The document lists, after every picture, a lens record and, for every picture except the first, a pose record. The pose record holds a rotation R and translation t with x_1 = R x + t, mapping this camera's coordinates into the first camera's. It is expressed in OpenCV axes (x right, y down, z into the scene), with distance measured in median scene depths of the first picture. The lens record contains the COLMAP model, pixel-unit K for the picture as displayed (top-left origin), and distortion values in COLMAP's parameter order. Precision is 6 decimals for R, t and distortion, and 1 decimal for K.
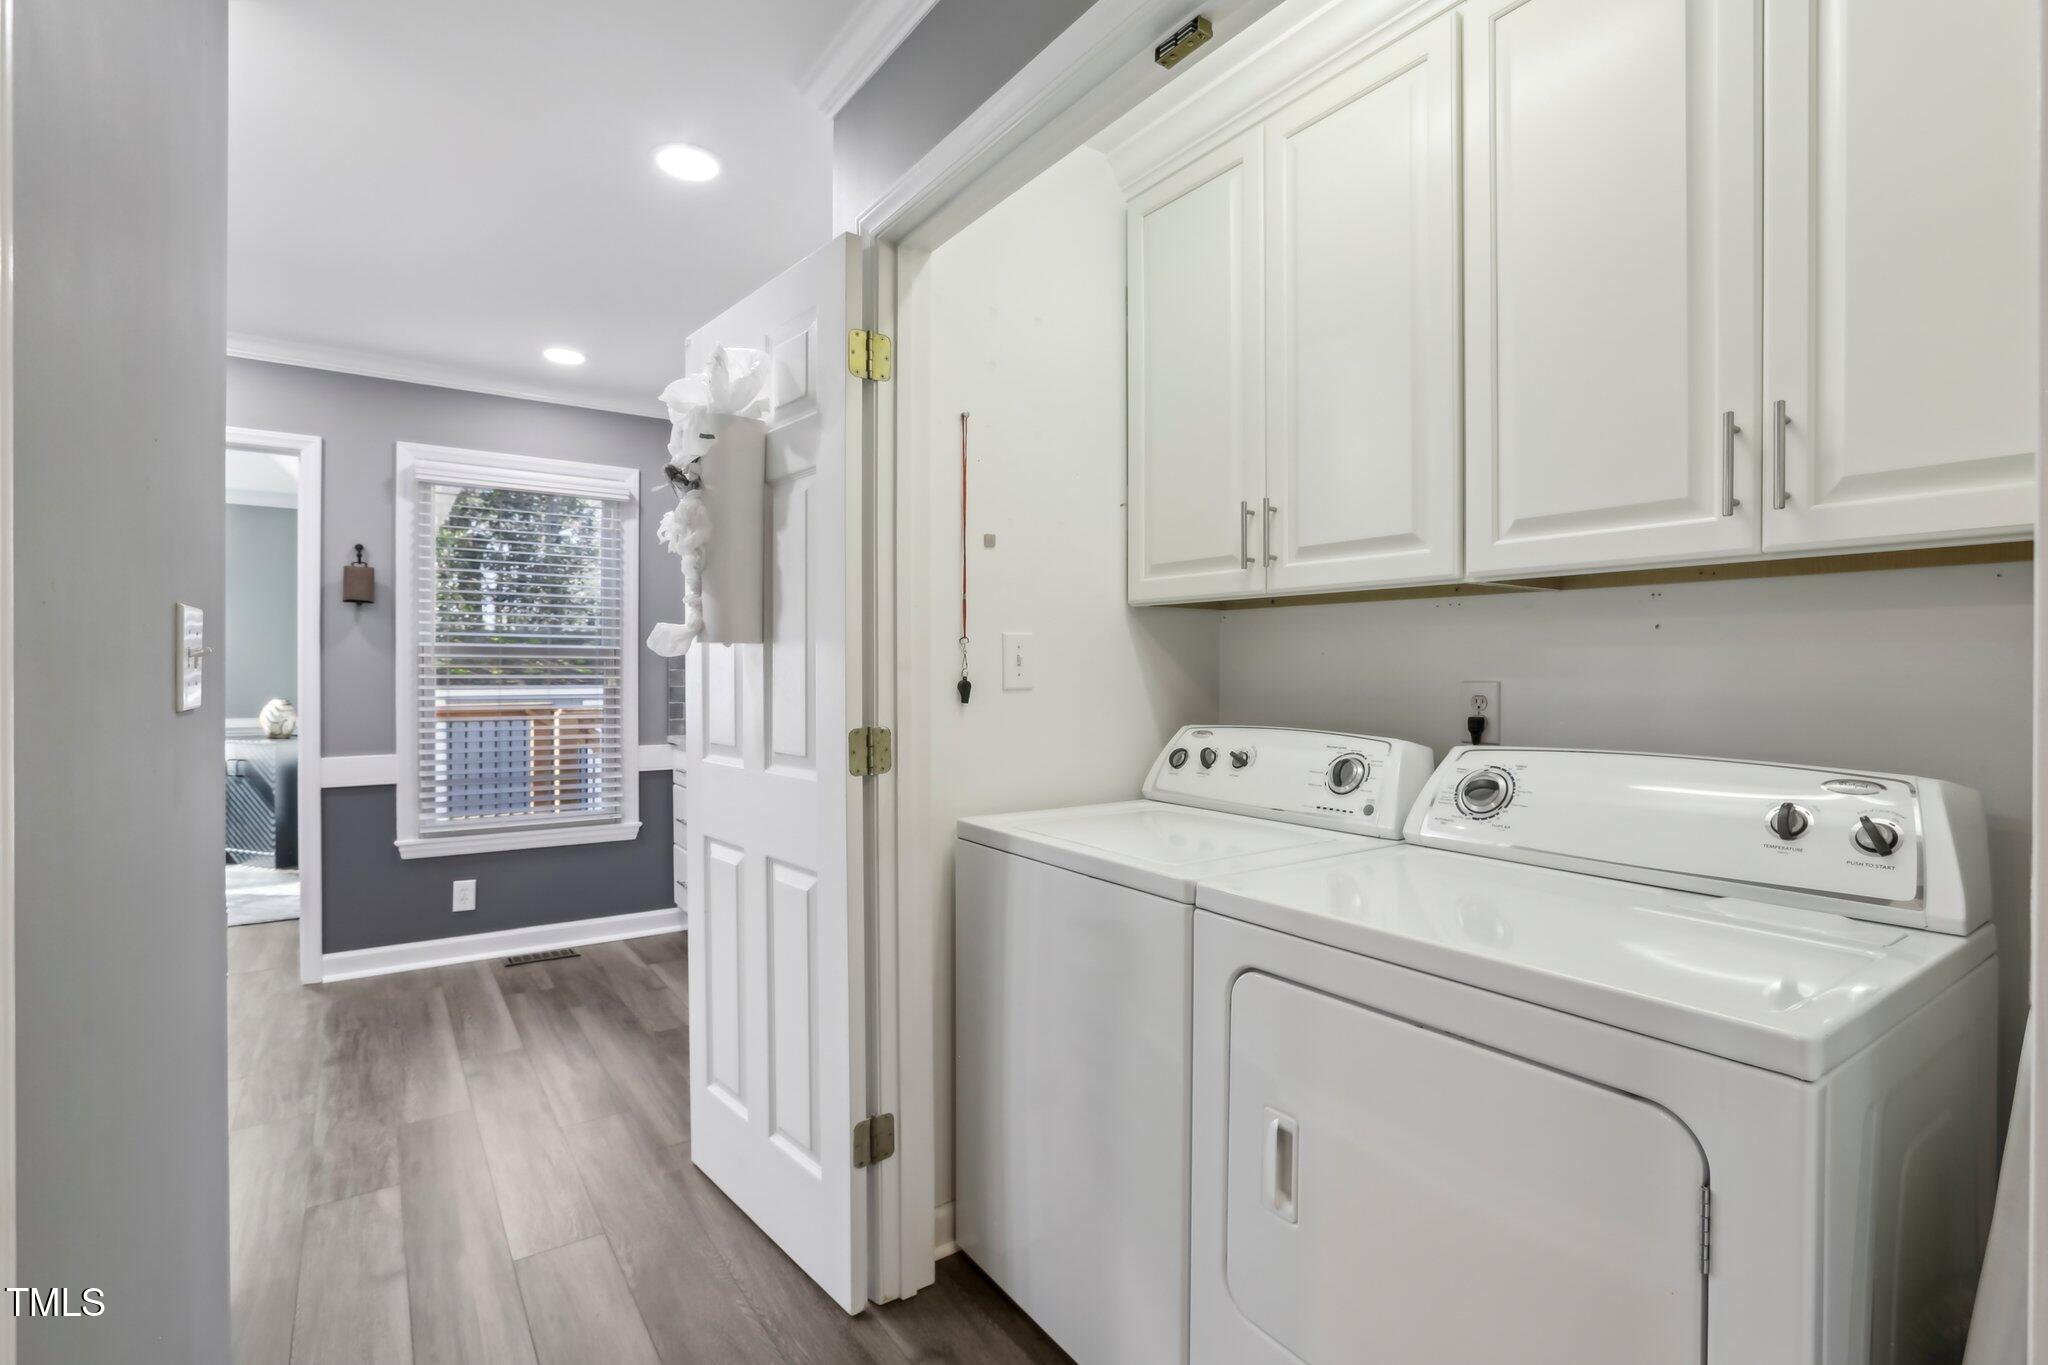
lens RADIAL K [[961.5, 0, 1019.9], [0, 961.5, 679.8], [0, 0, 1]] dist [-0.023380, 0.013585]
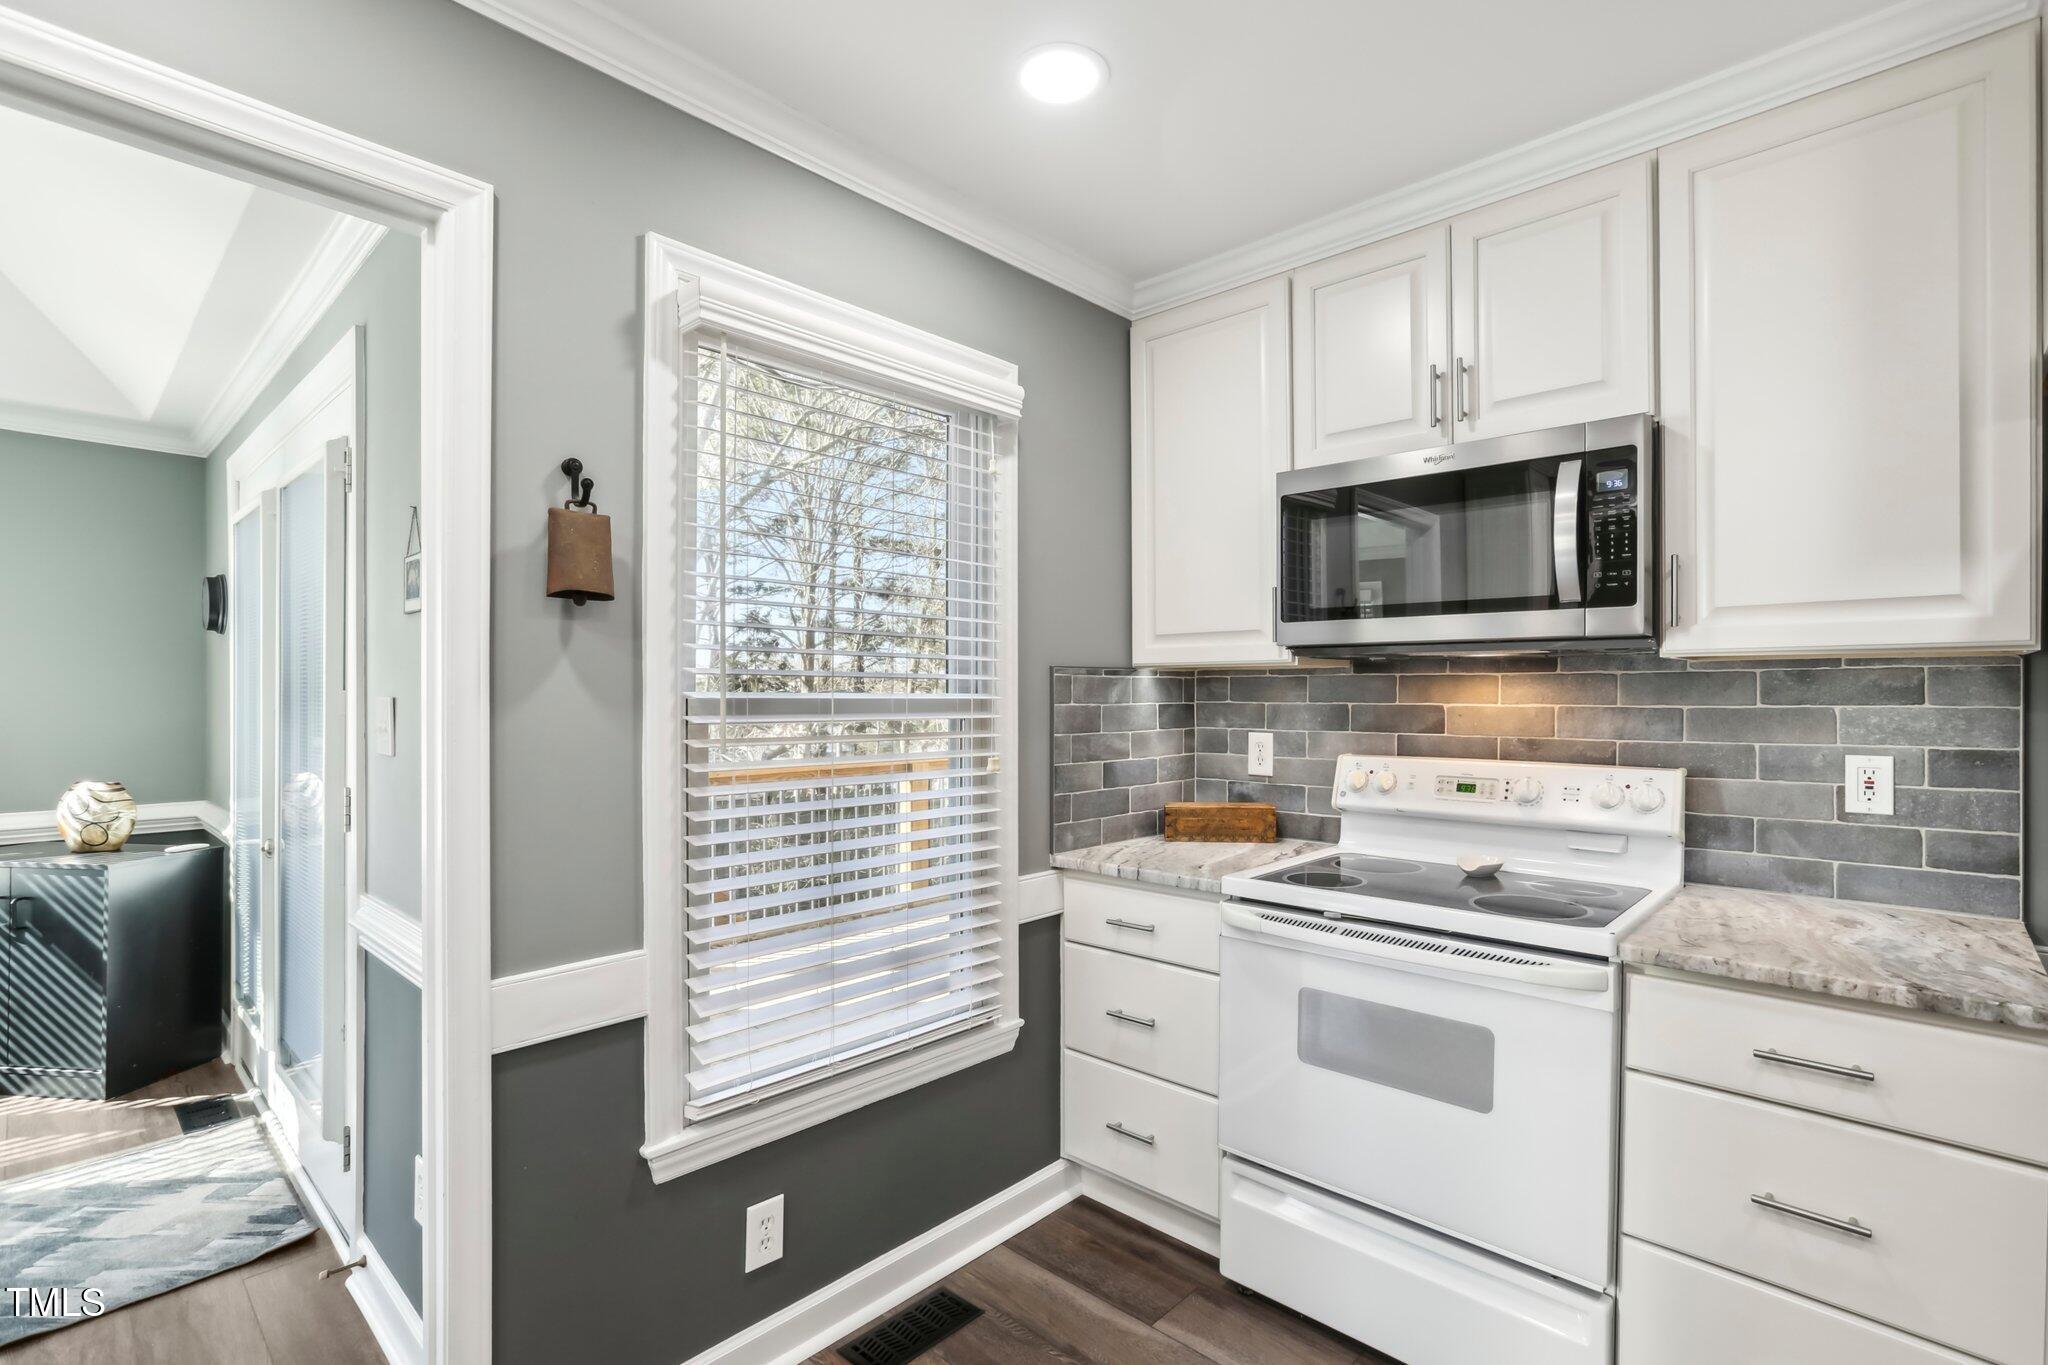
lens RADIAL K [[961.5, 0, 1036.0], [0, 961.5, 699.5], [0, 0, 1]] dist [-0.023380, 0.013585]
pose [[0.975425, -0.004472, 0.220287, -0.575950], [0.005326, 0.999980, -0.003285, -0.033510], [-0.220268, 0.004378, 0.975429, 0.534476]]
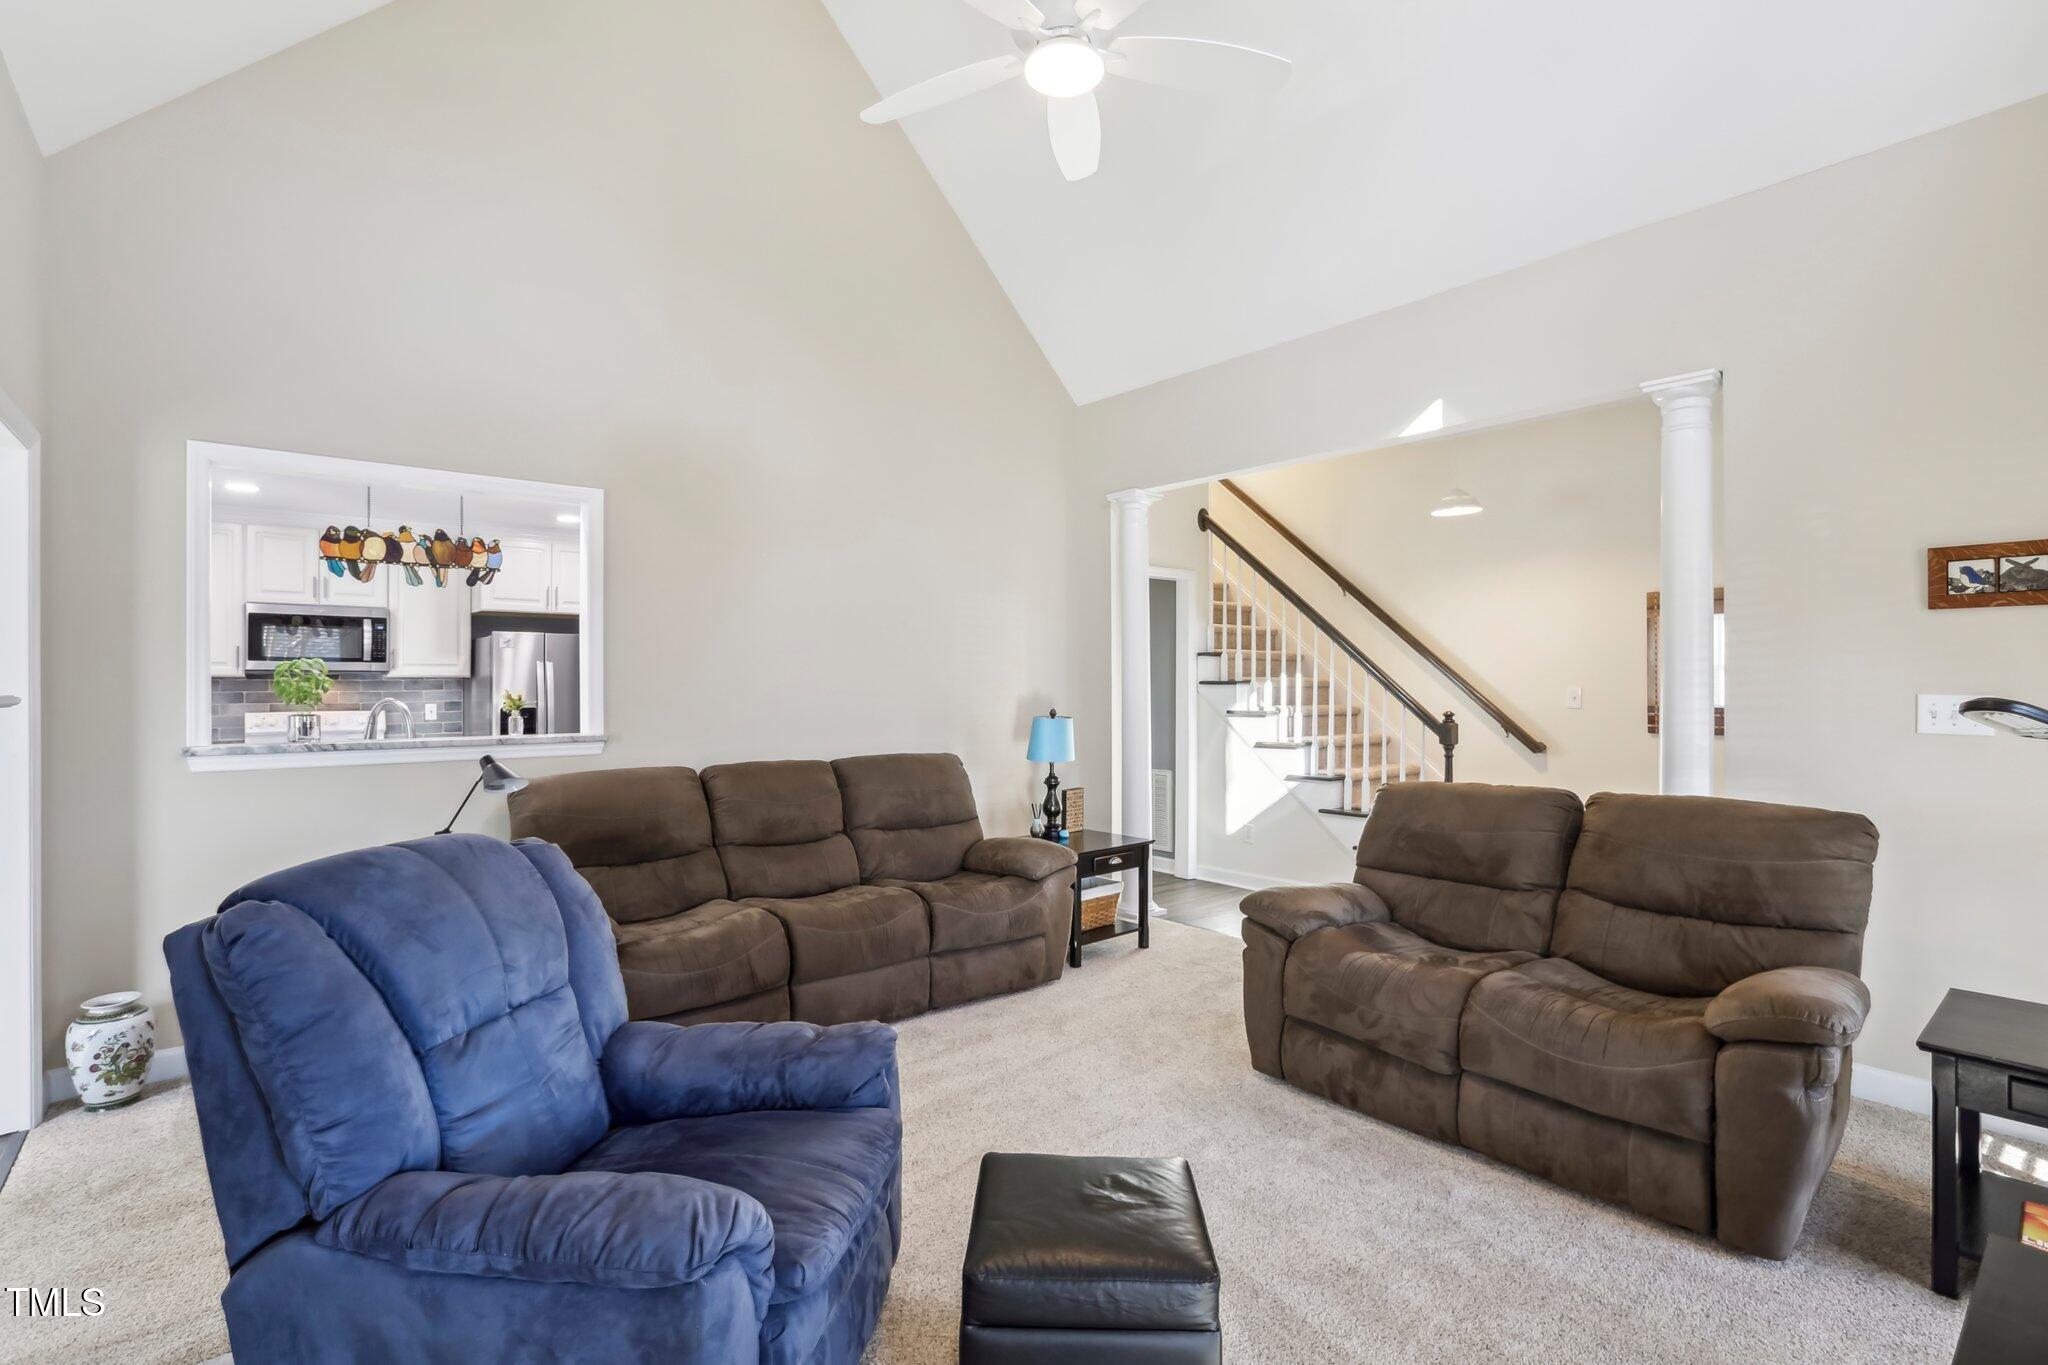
lens RADIAL K [[961.5, 0, 1014.6], [0, 961.5, 677.9], [0, 0, 1]] dist [-0.023380, 0.013585]
pose [[-0.098820, 0.000202, 0.995105, -1.949141], [0.010465, 0.999945, 0.000836, -0.043140], [-0.995050, 0.010496, -0.098816, -0.000018]]
